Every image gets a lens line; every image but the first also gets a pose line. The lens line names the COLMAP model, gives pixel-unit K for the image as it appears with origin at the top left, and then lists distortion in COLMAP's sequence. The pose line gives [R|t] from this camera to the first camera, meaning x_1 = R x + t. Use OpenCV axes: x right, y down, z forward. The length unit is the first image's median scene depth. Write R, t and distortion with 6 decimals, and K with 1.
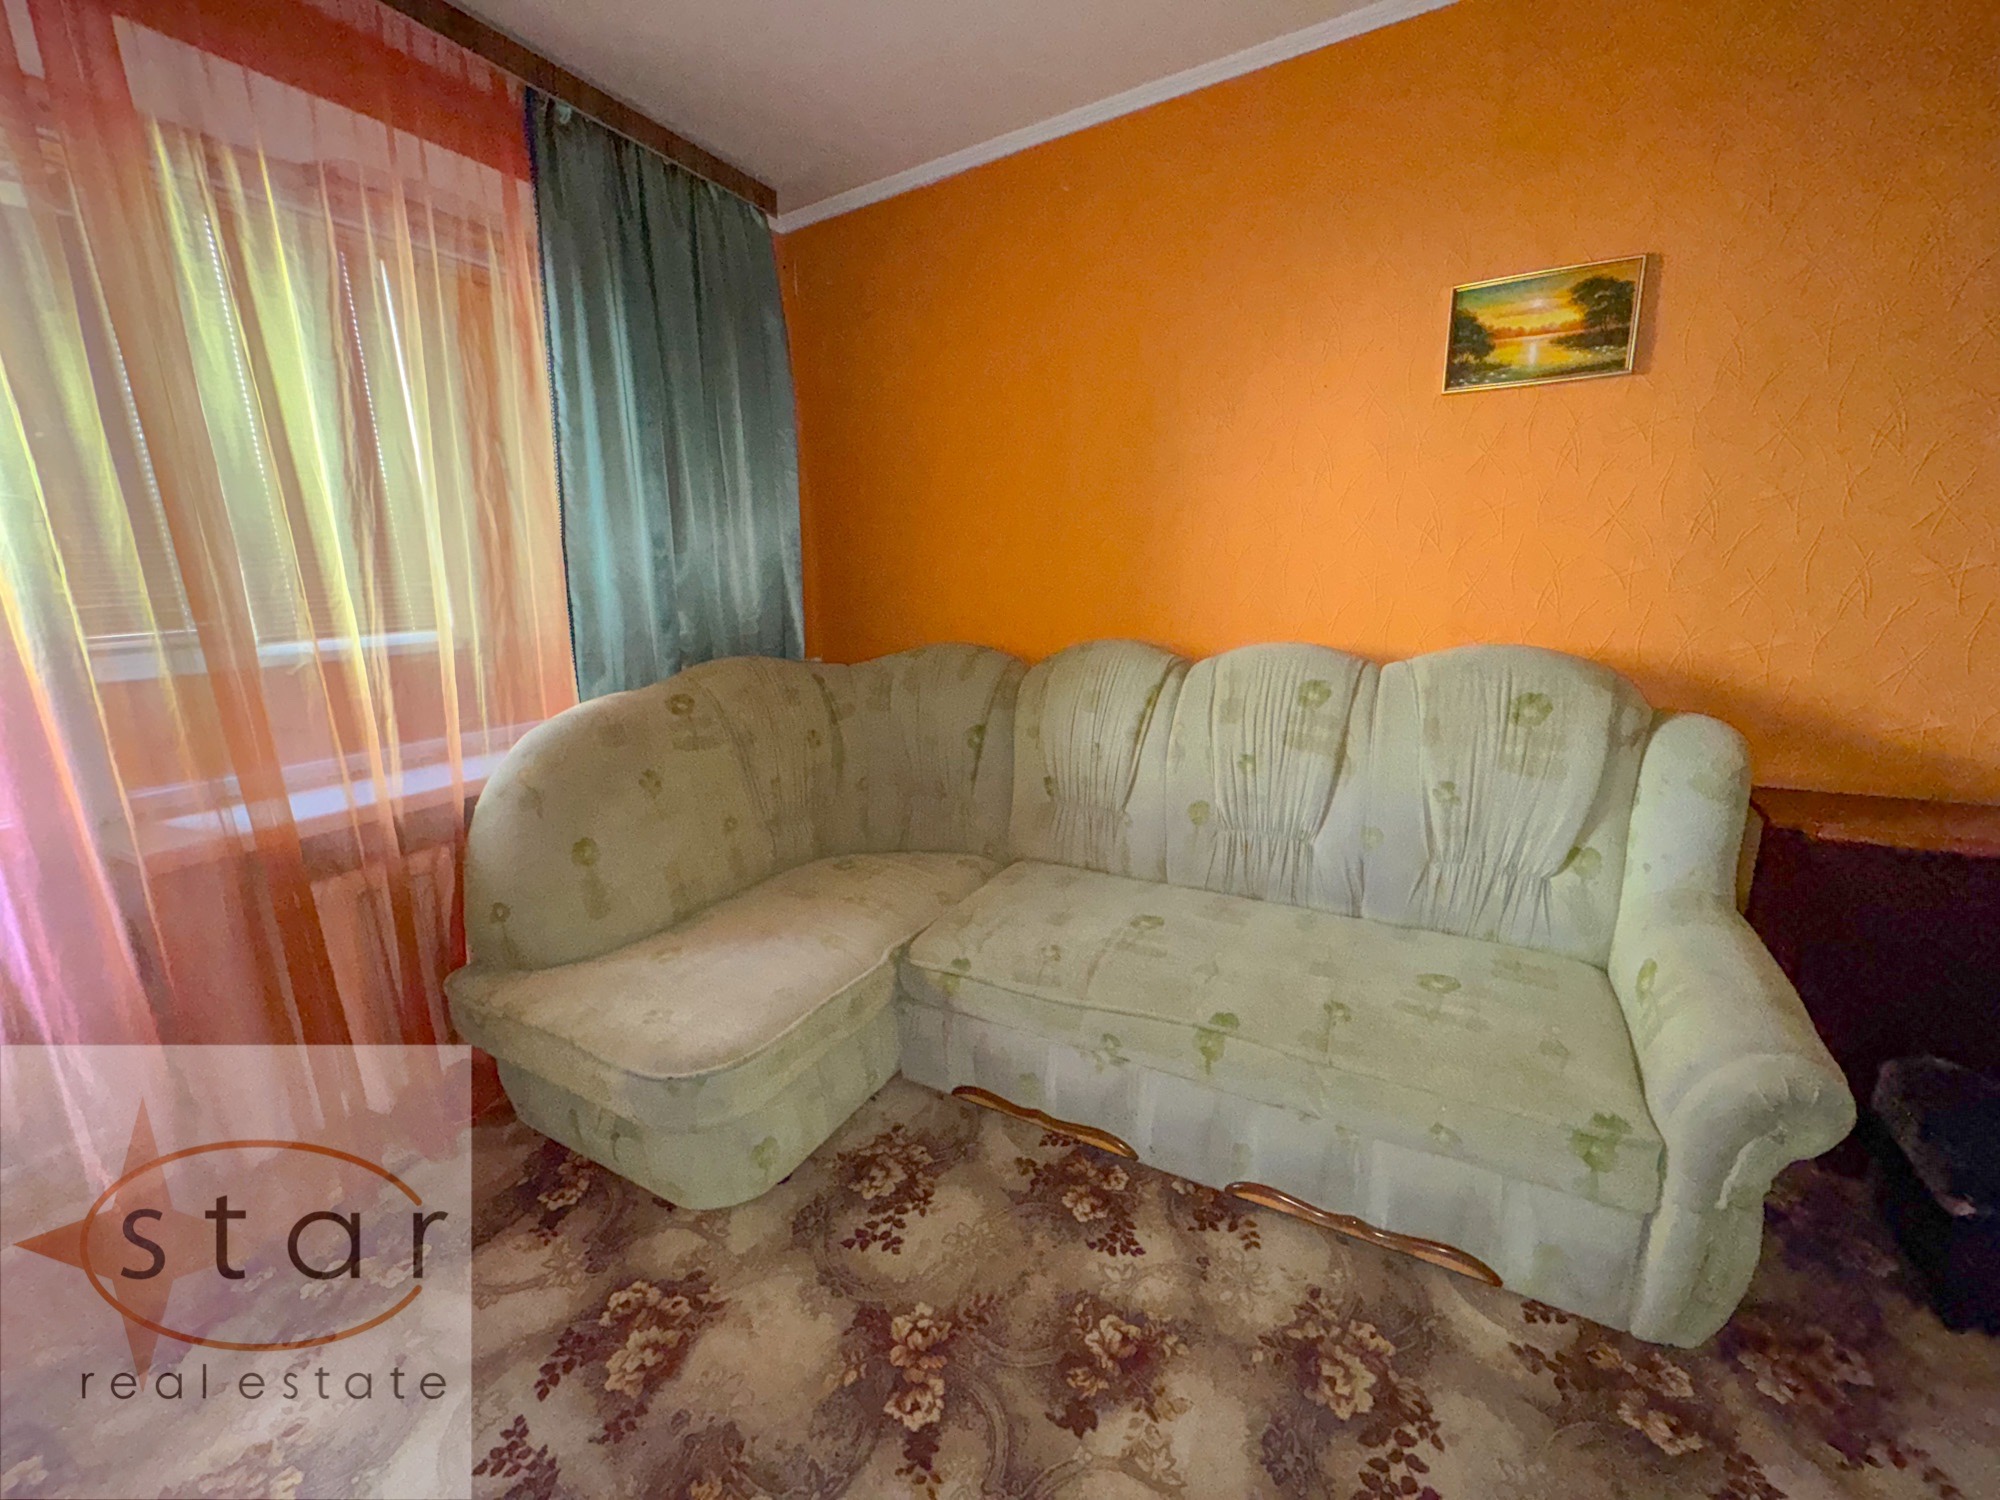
lens RADIAL K [[801.0, 0, 973.7], [0, 801.0, 747.9], [0, 0, 1]] dist [-0.000060, 0.000207]
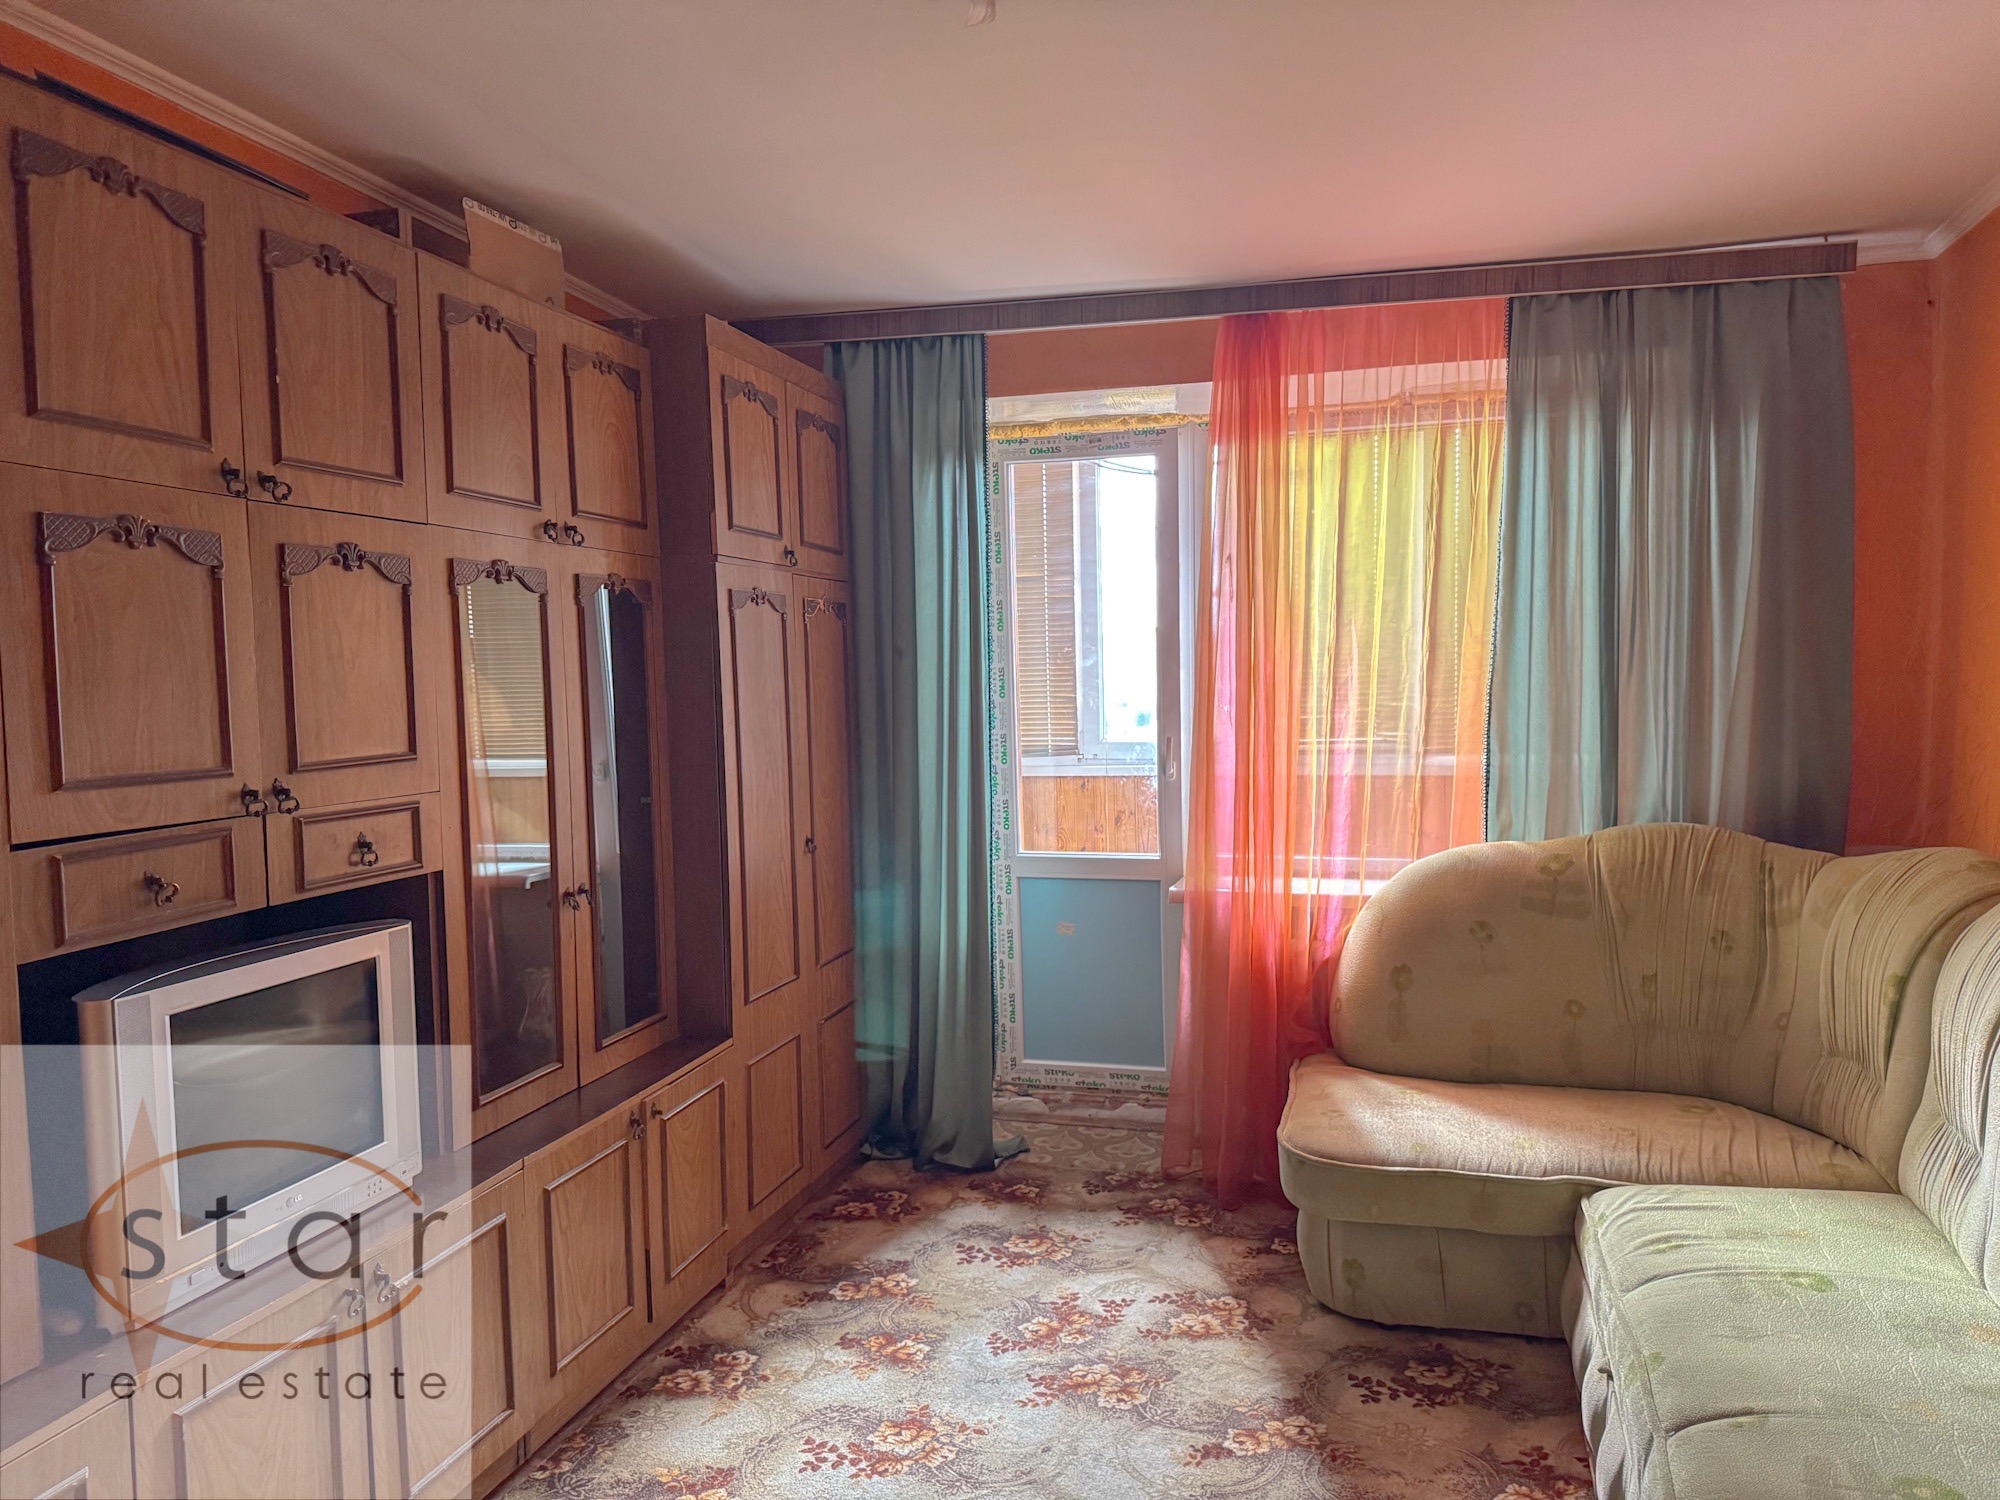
lens RADIAL K [[1416.2, 0, 1012.5], [0, 1416.2, 749.2], [0, 0, 1]] dist [0.066575, -0.074115]
pose [[0.235540, 0.082970, -0.968317, 1.263342], [-0.192800, 0.980536, 0.037119, -0.149457], [0.952549, 0.177948, 0.246952, -0.034760]]
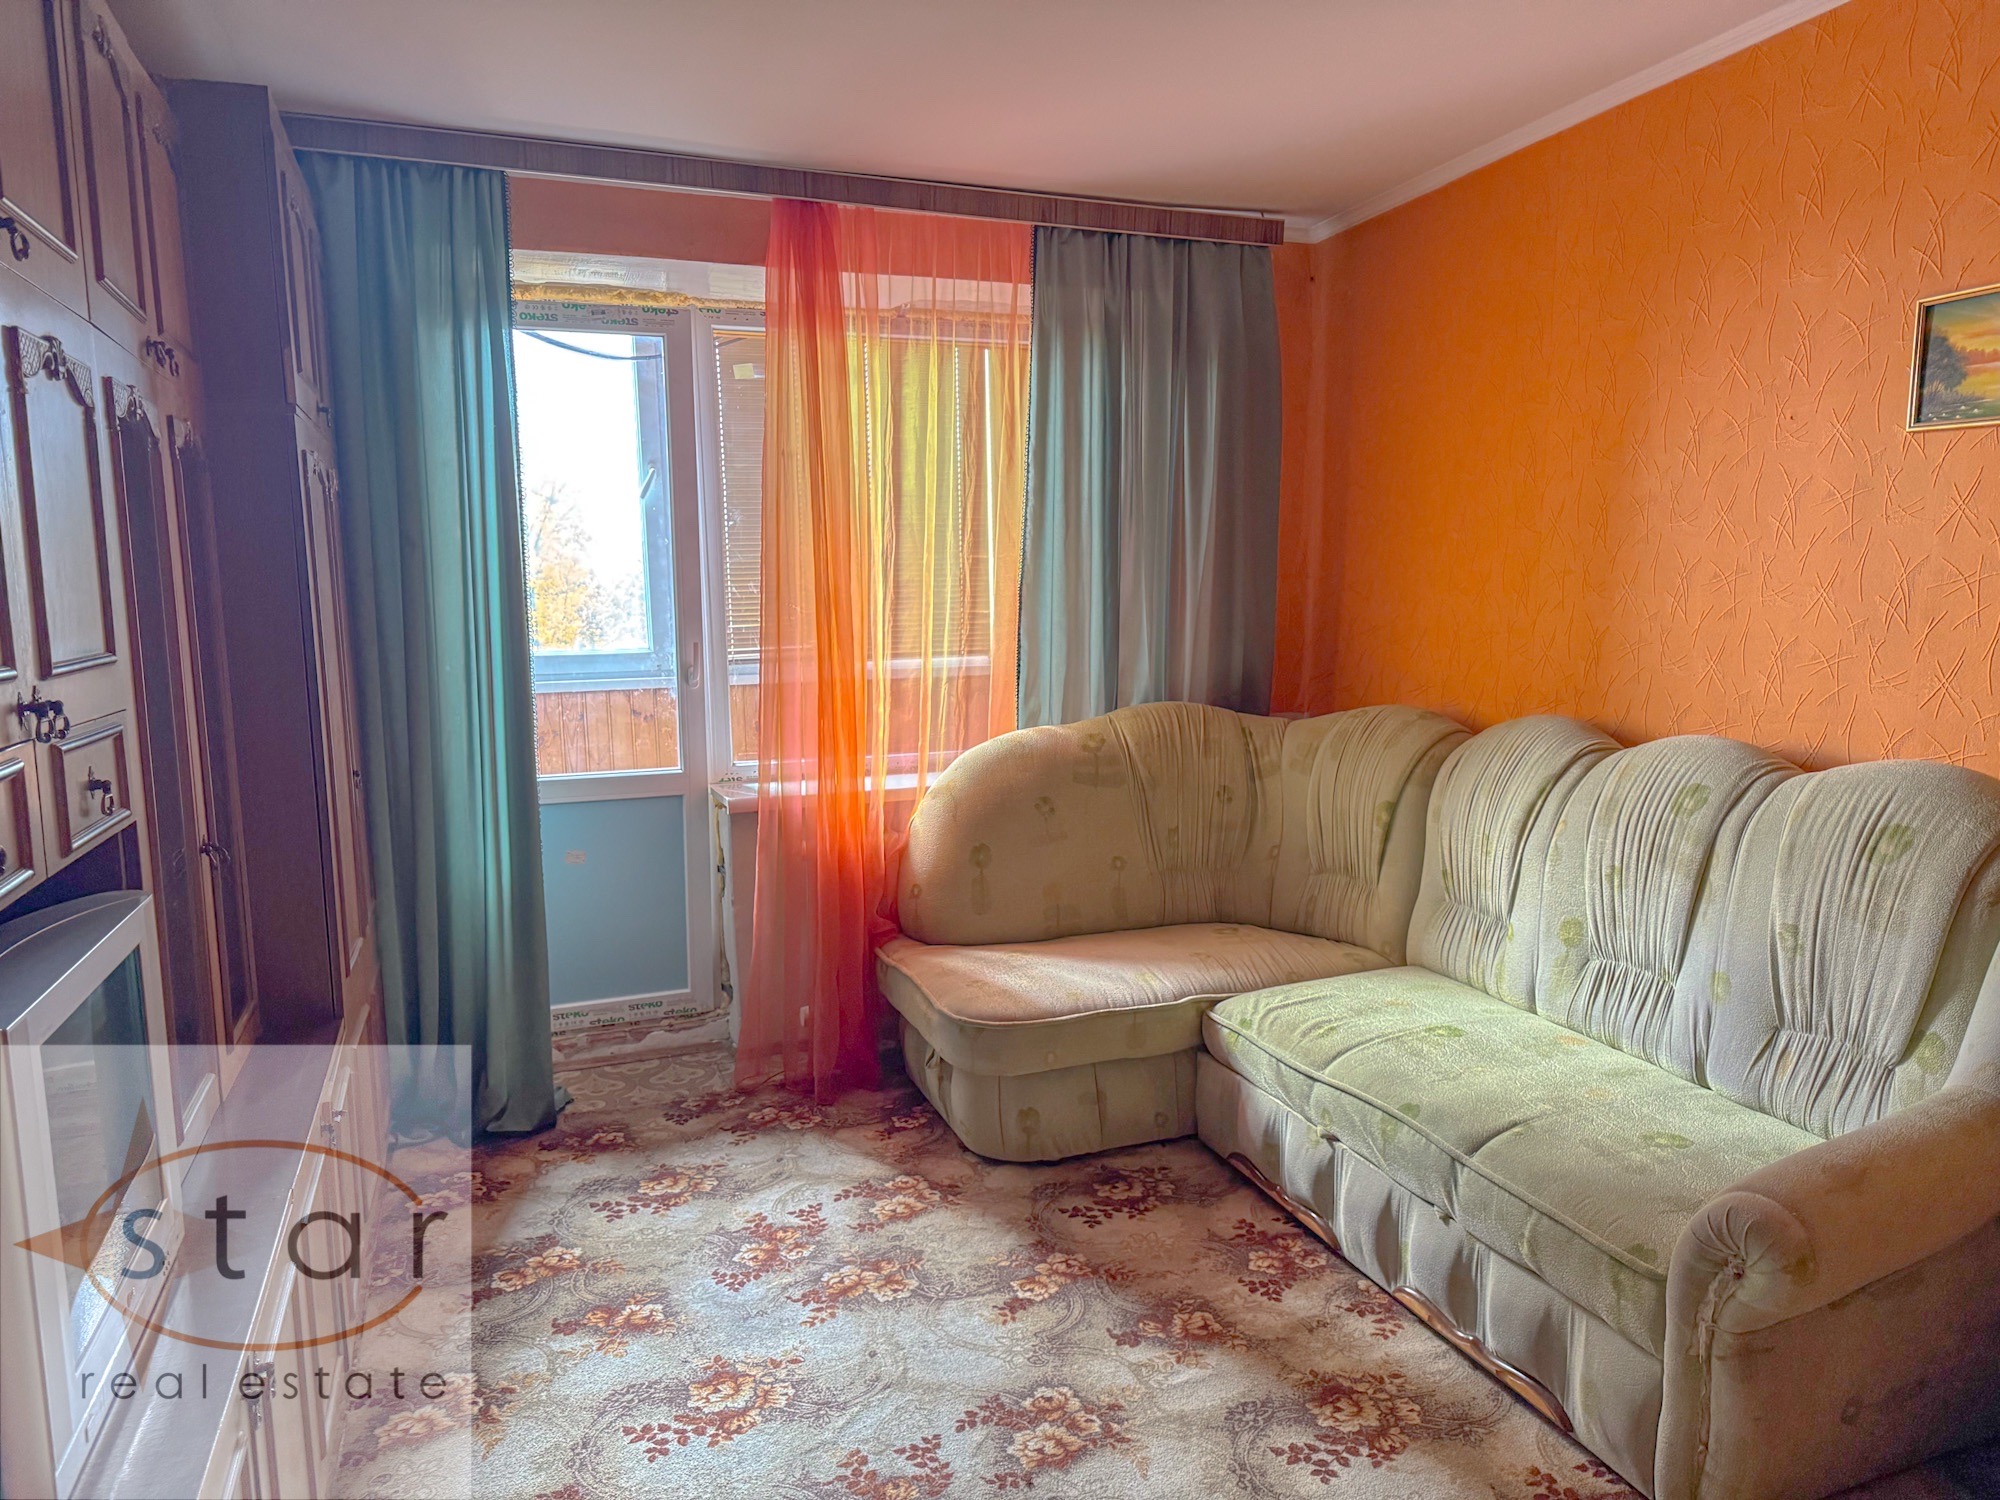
lens RADIAL K [[1416.2, 0, 1010.2], [0, 1416.2, 748.9], [0, 0, 1]] dist [0.066575, -0.074115]
pose [[0.757529, 0.096432, -0.645639, 0.885125], [-0.144082, 0.989337, -0.021286, 0.011286], [0.636702, 0.109150, 0.763346, -0.586129]]
